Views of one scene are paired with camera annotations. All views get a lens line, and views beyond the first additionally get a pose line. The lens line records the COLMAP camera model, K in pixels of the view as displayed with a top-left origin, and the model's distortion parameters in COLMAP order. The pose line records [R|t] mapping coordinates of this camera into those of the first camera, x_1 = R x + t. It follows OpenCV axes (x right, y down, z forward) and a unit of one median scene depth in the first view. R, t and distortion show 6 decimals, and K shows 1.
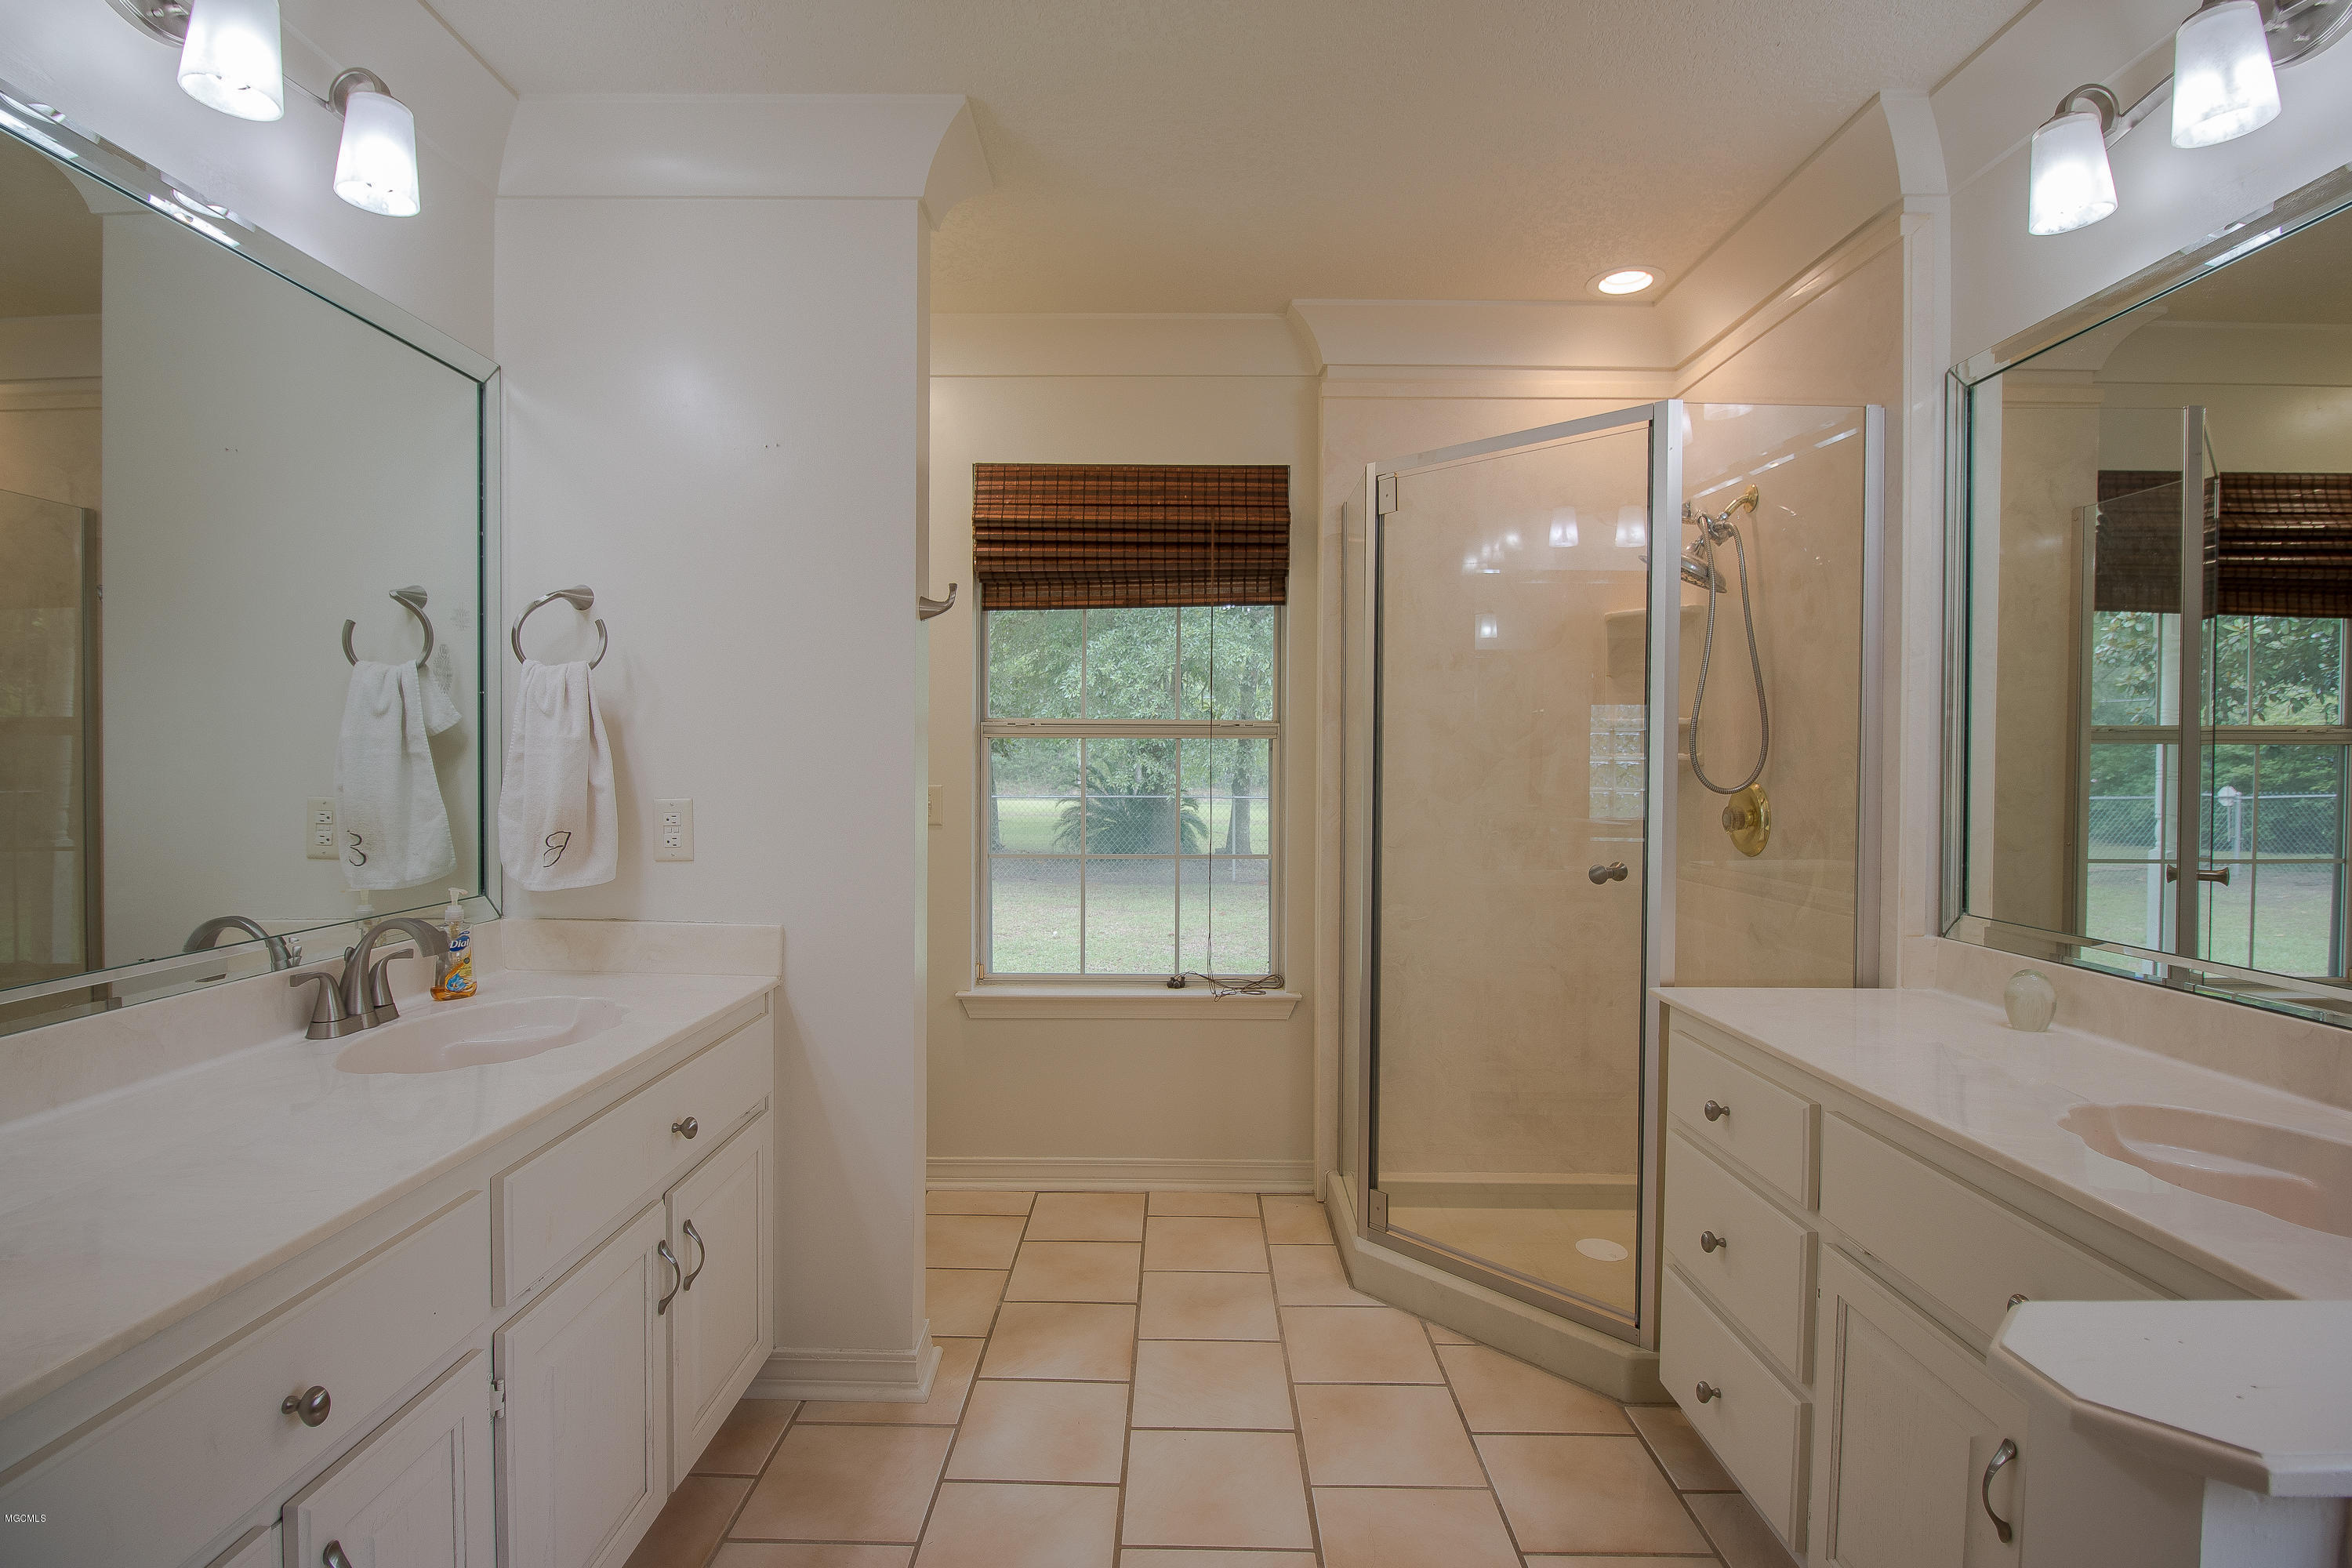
lens RADIAL K [[1106.6, 0, 1178.5], [0, 1106.6, 768.3], [0, 0, 1]] dist [0.001872, -0.011953]
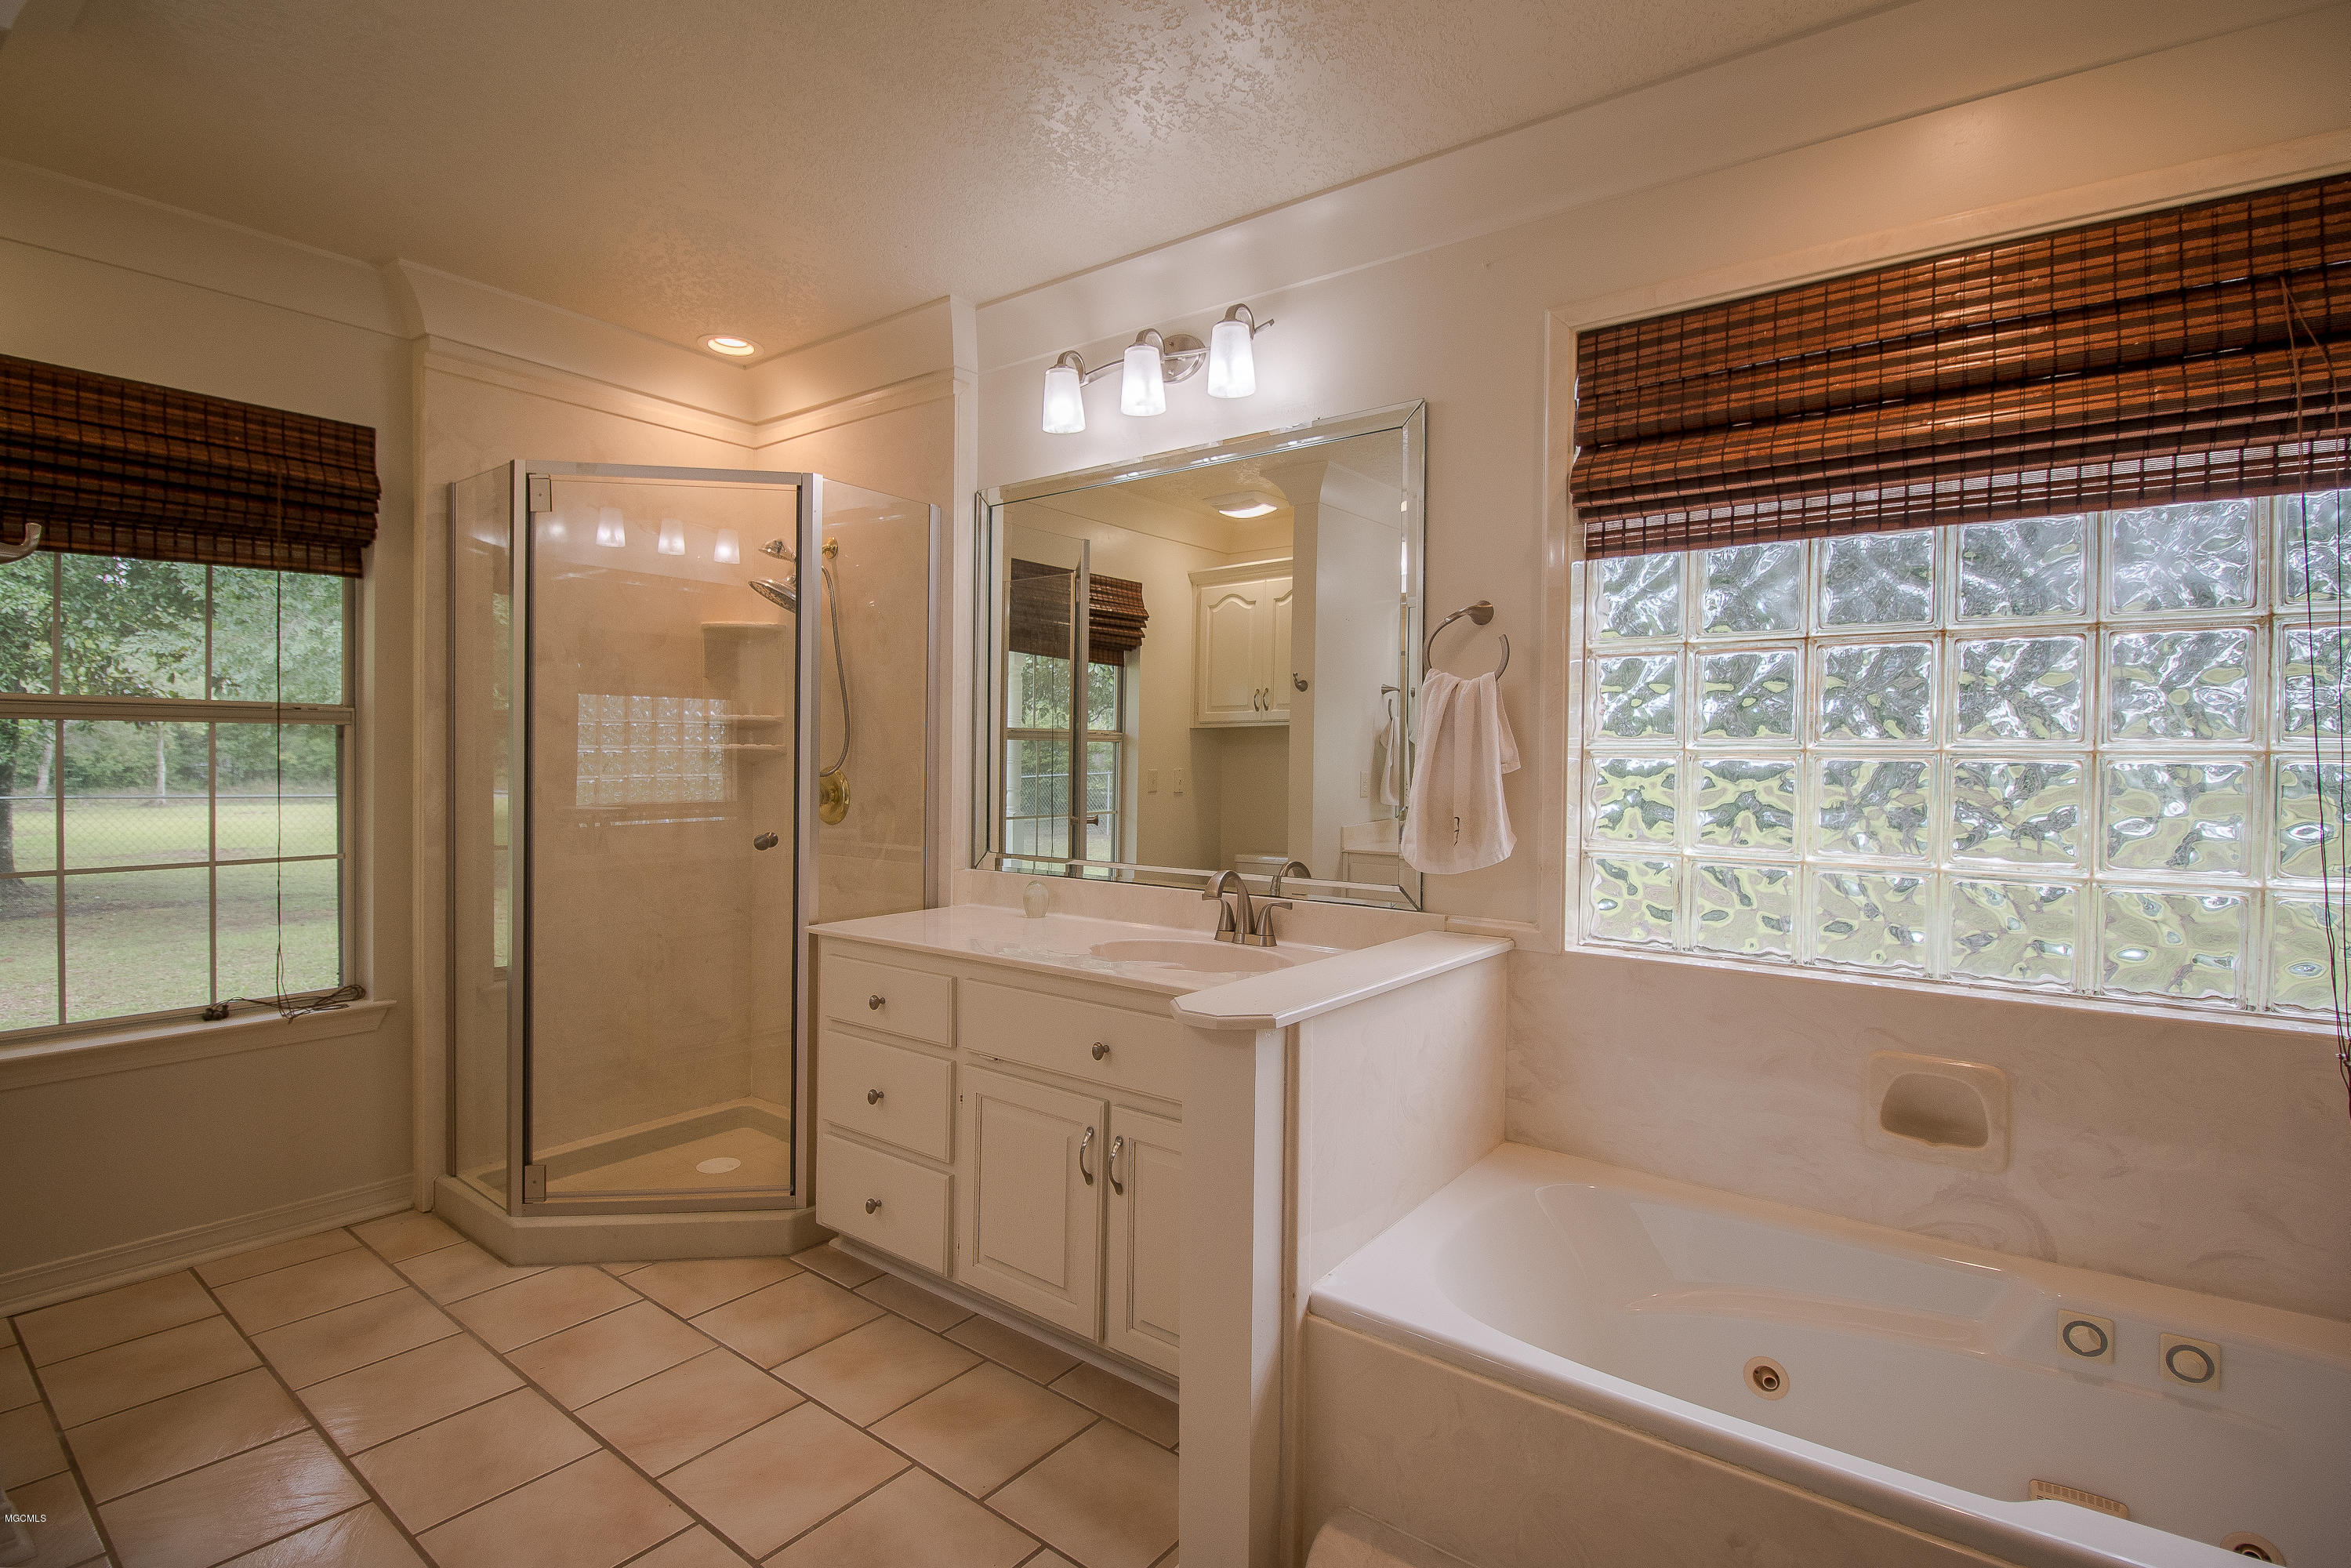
lens RADIAL K [[1090.2, 0, 1164.2], [0, 1090.2, 769.3], [0, 0, 1]] dist [-0.000651, -0.012529]
pose [[0.605514, -0.010834, 0.795761, -0.241264], [0.002123, 0.999926, 0.011998, 0.000239], [-0.795832, -0.005575, 0.605492, -0.075332]]
